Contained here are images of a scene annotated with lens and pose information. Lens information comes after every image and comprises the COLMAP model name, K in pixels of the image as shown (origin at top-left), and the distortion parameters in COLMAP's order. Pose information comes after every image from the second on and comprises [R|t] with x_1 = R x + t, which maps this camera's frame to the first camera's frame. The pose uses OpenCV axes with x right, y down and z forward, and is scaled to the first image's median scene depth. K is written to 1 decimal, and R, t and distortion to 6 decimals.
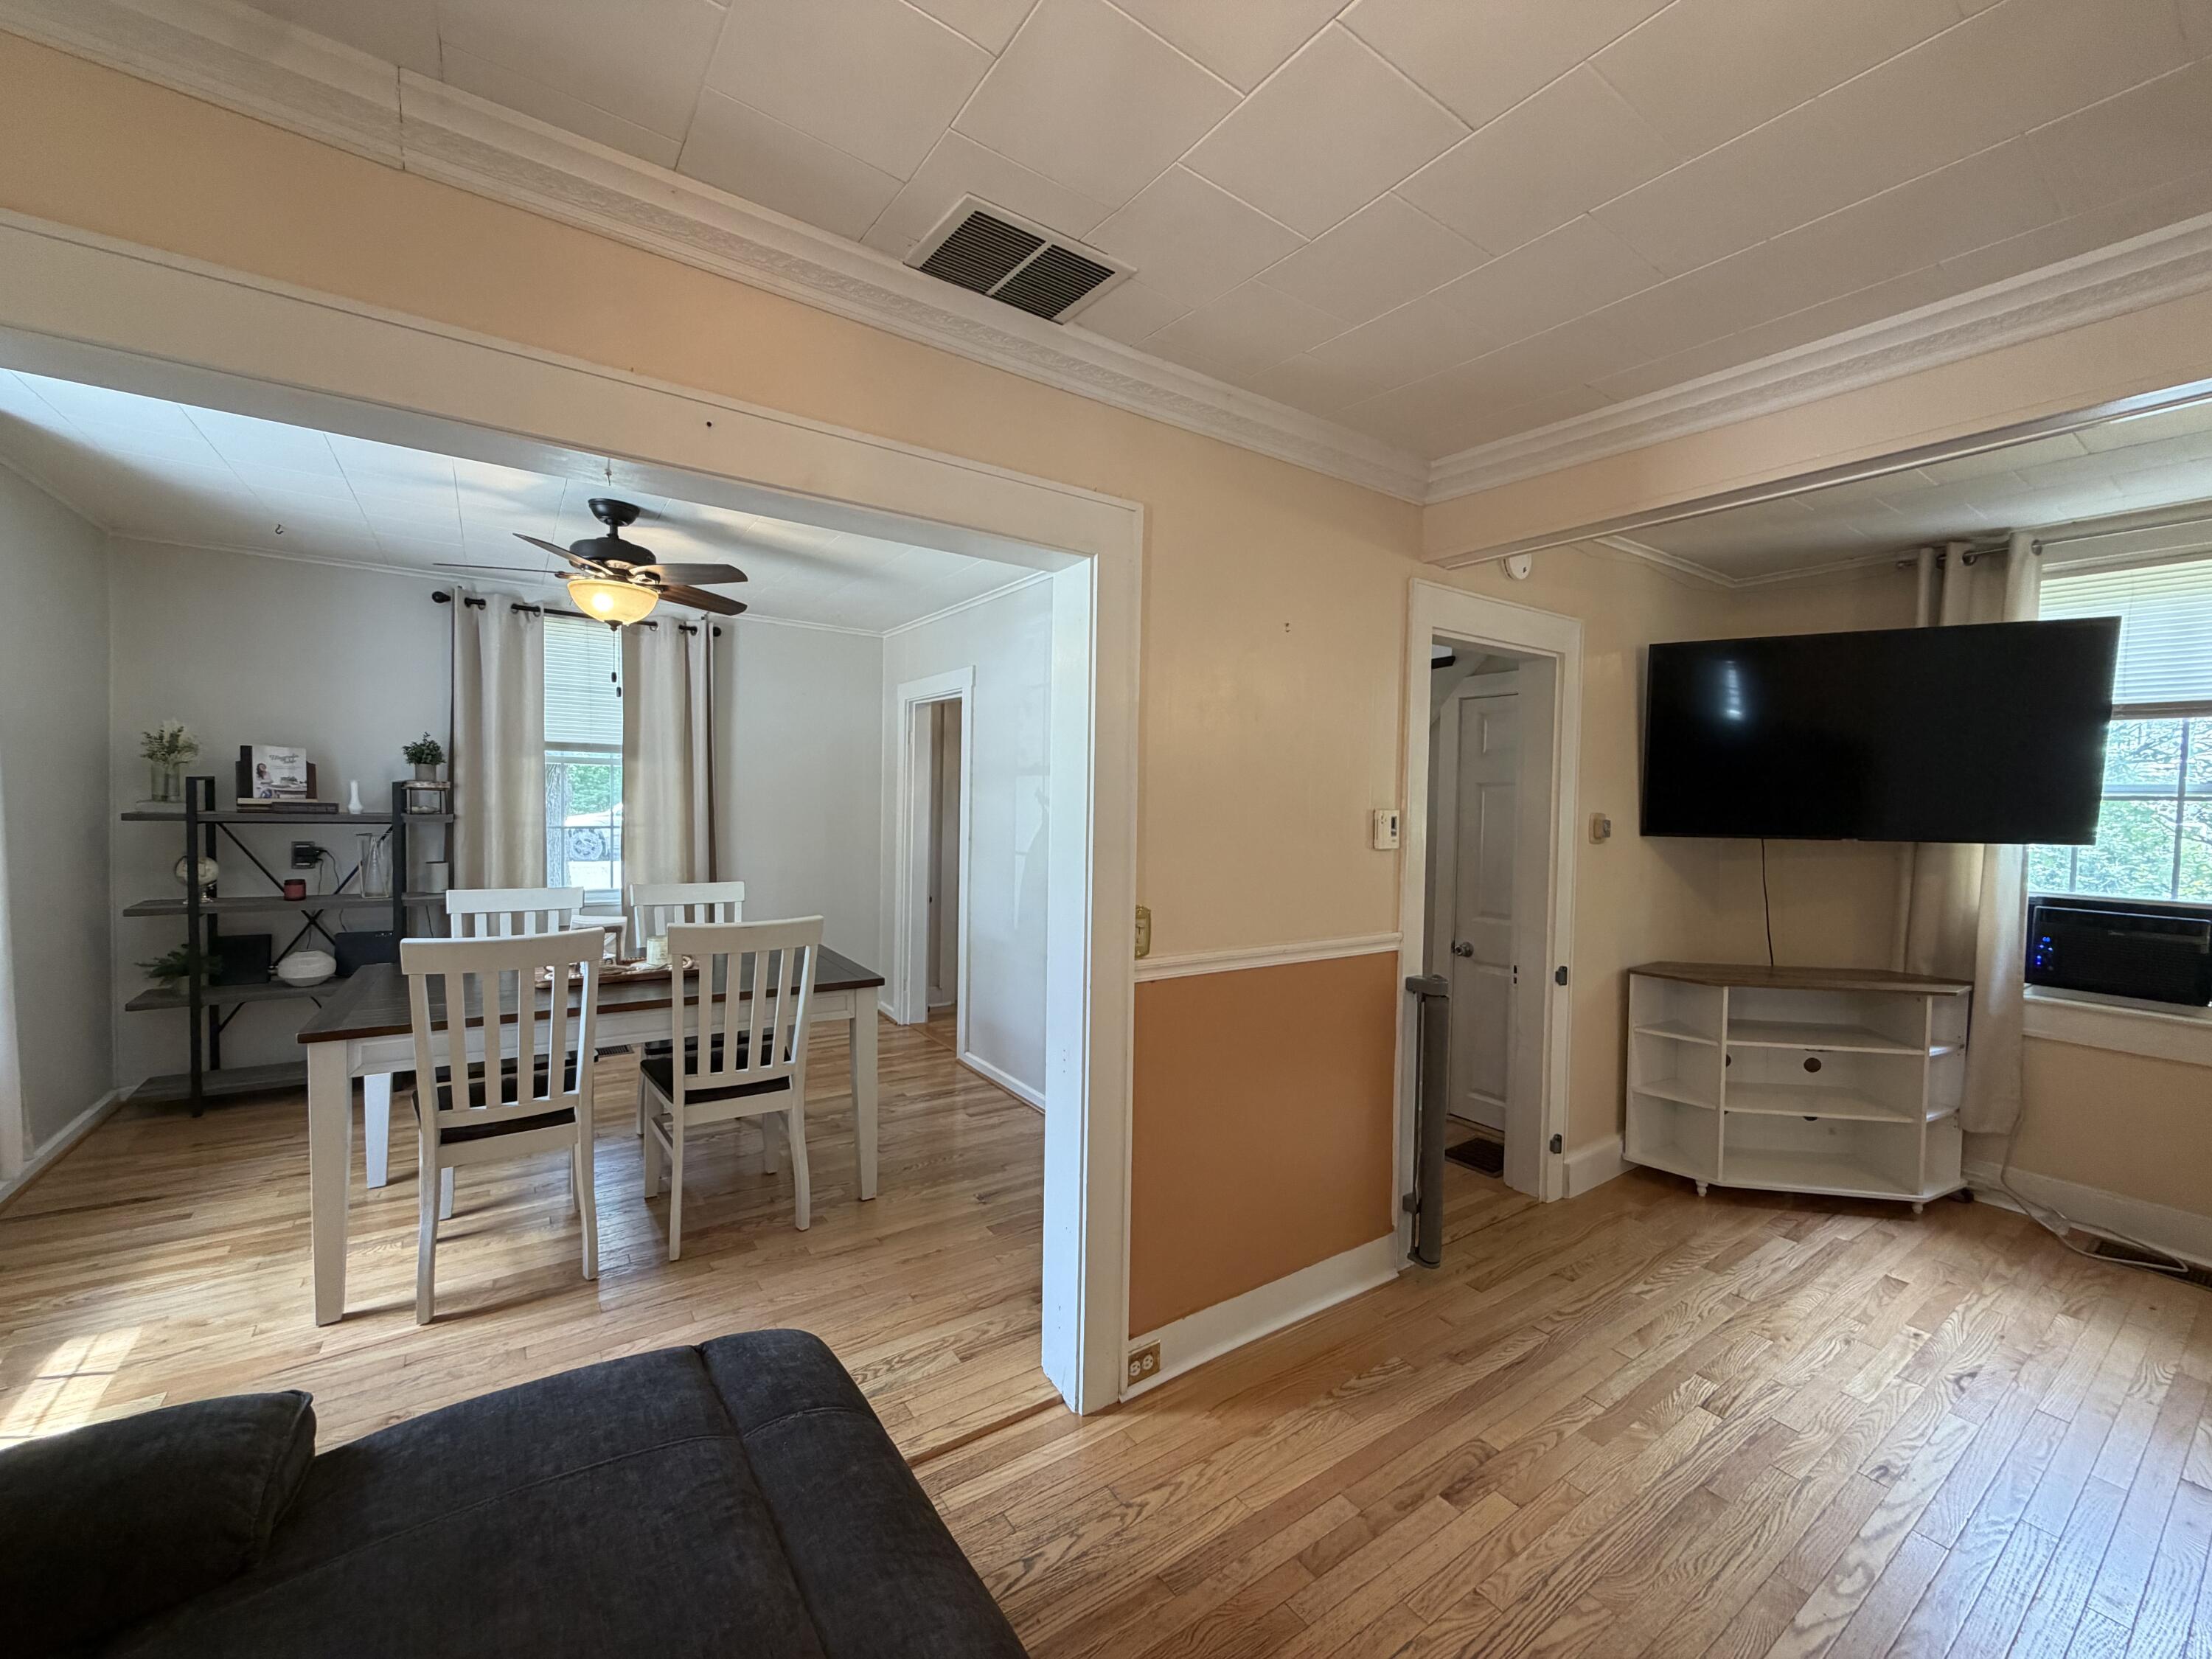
lens RADIAL K [[881.5, 0, 1106.0], [0, 881.5, 829.5], [0, 0, 1]] dist [-0.000057, 0.000009]
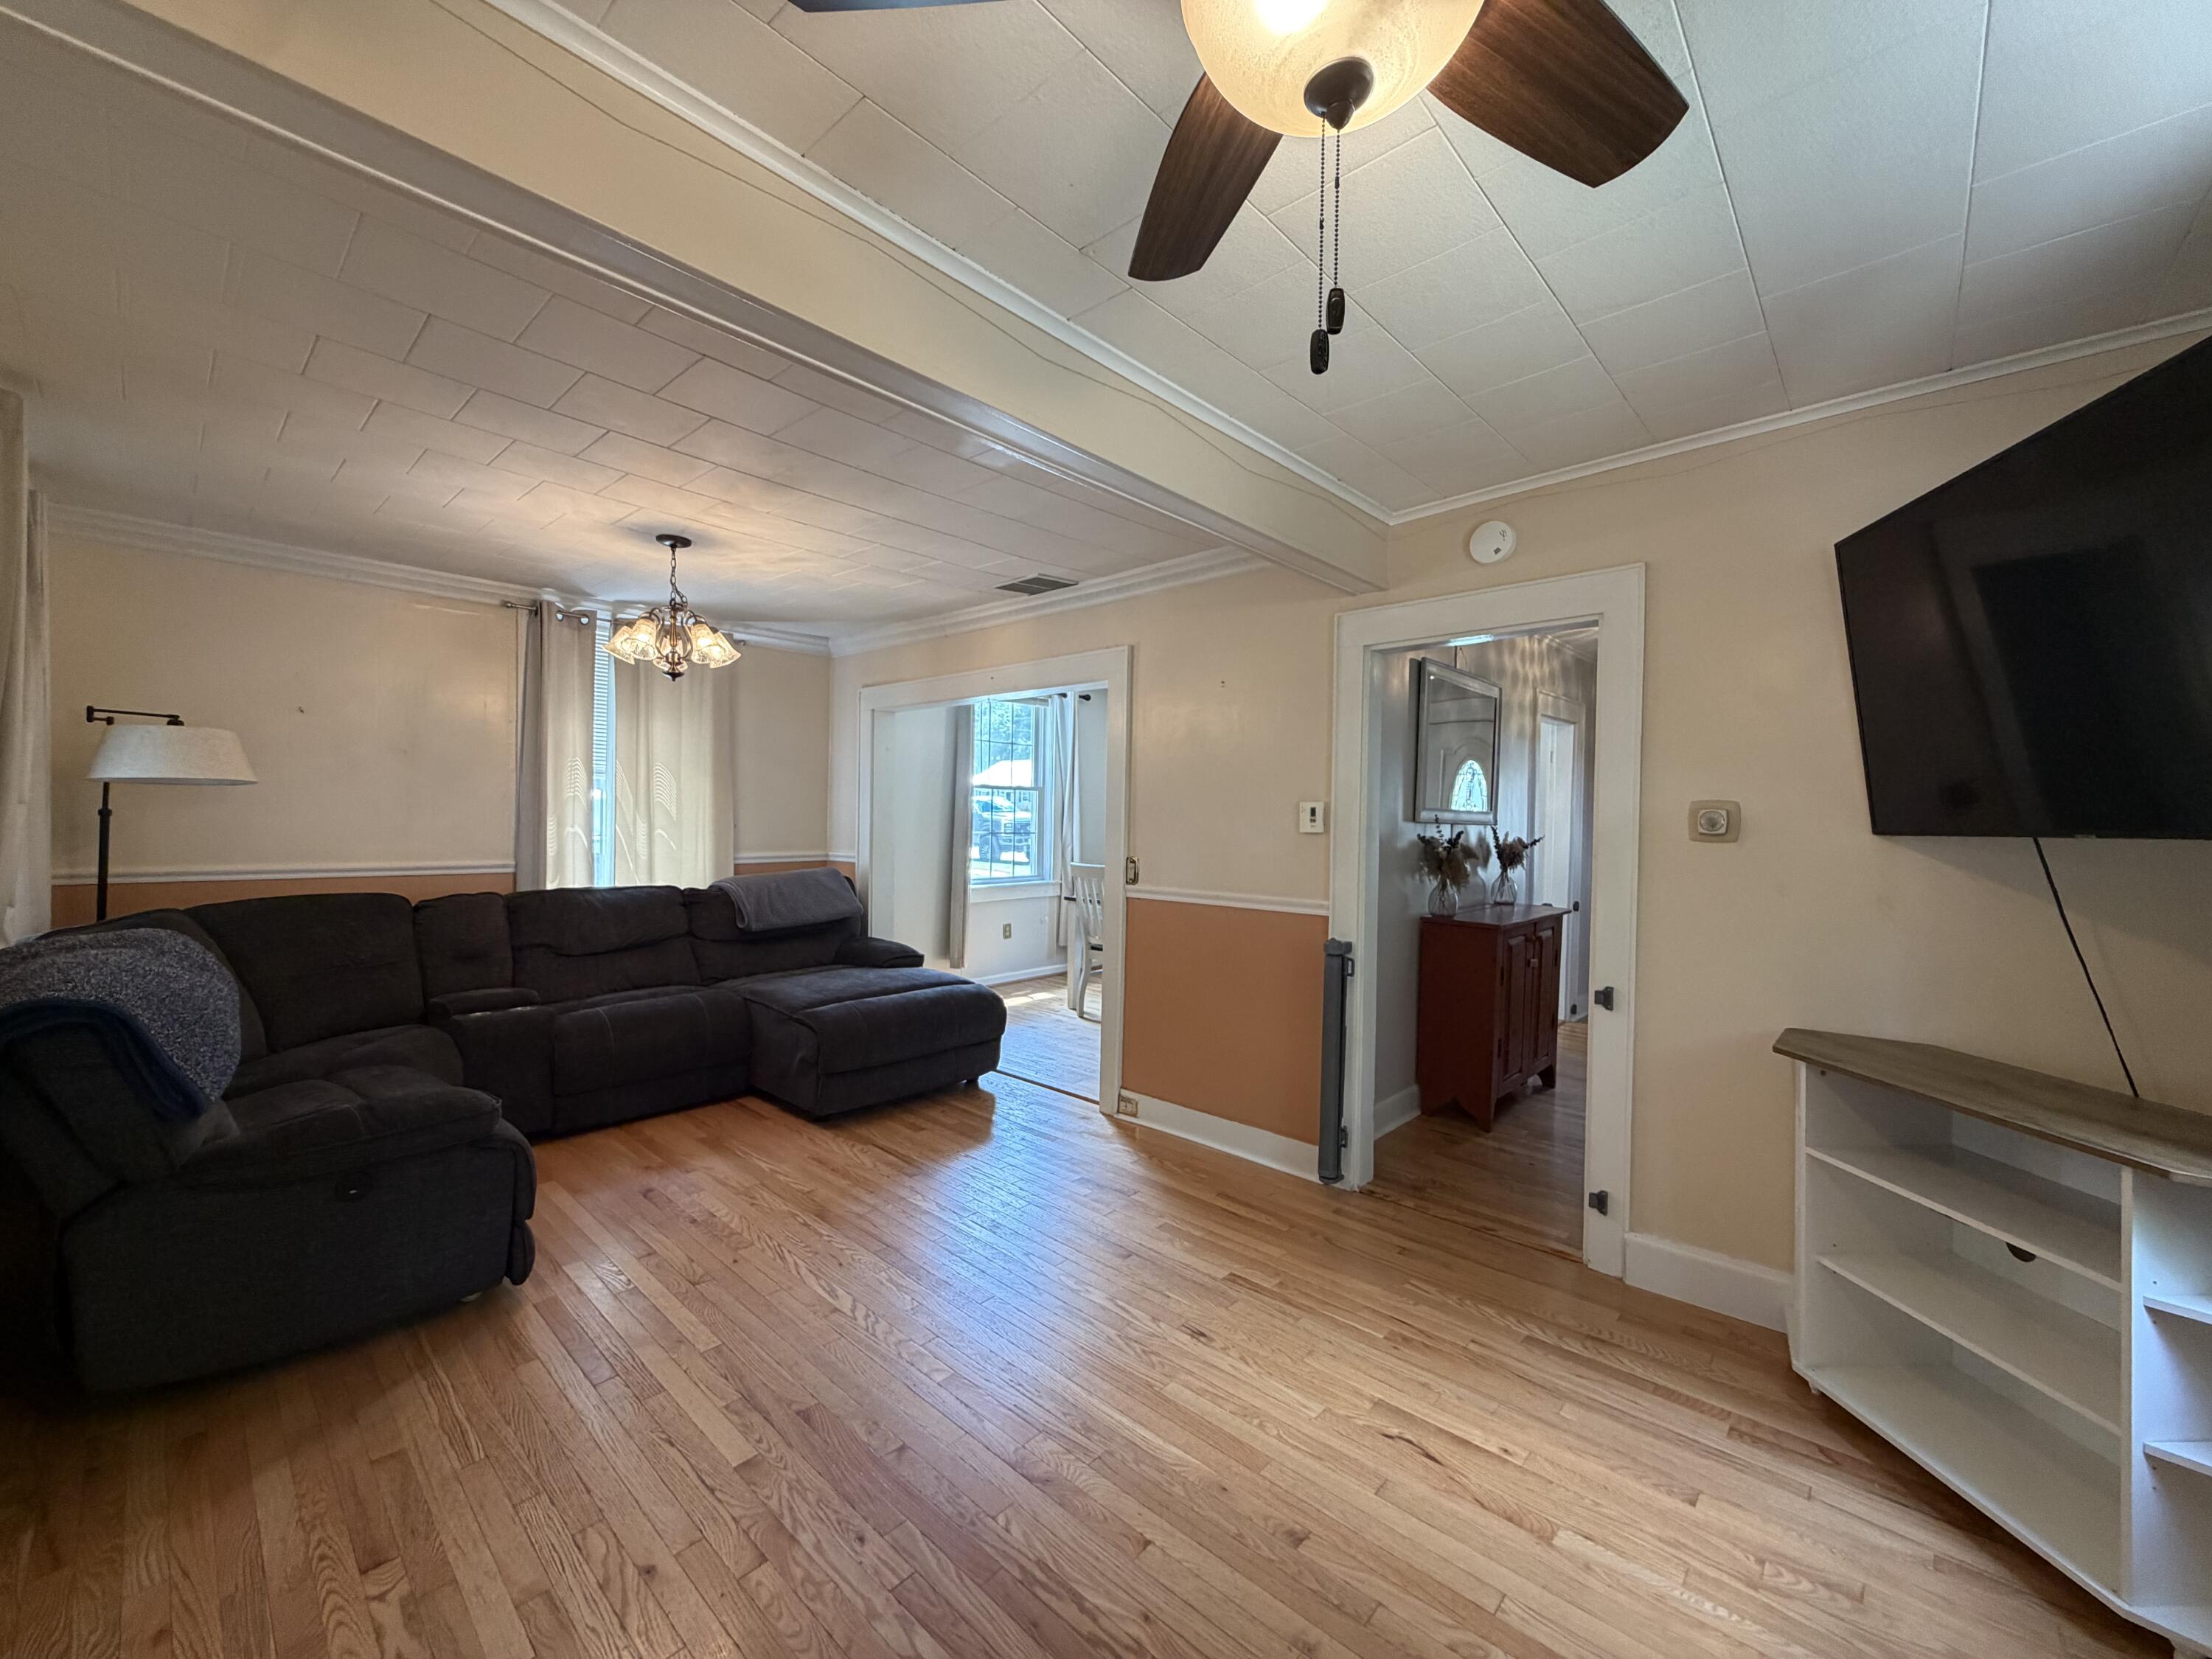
lens RADIAL K [[881.5, 0, 1106.0], [0, 881.5, 829.5], [0, 0, 1]] dist [-0.000057, 0.000009]
pose [[0.222575, -0.001554, -0.974914, 1.768551], [-0.036112, 0.999299, -0.009838, 0.047749], [0.974246, 0.037396, 0.222363, 0.509312]]
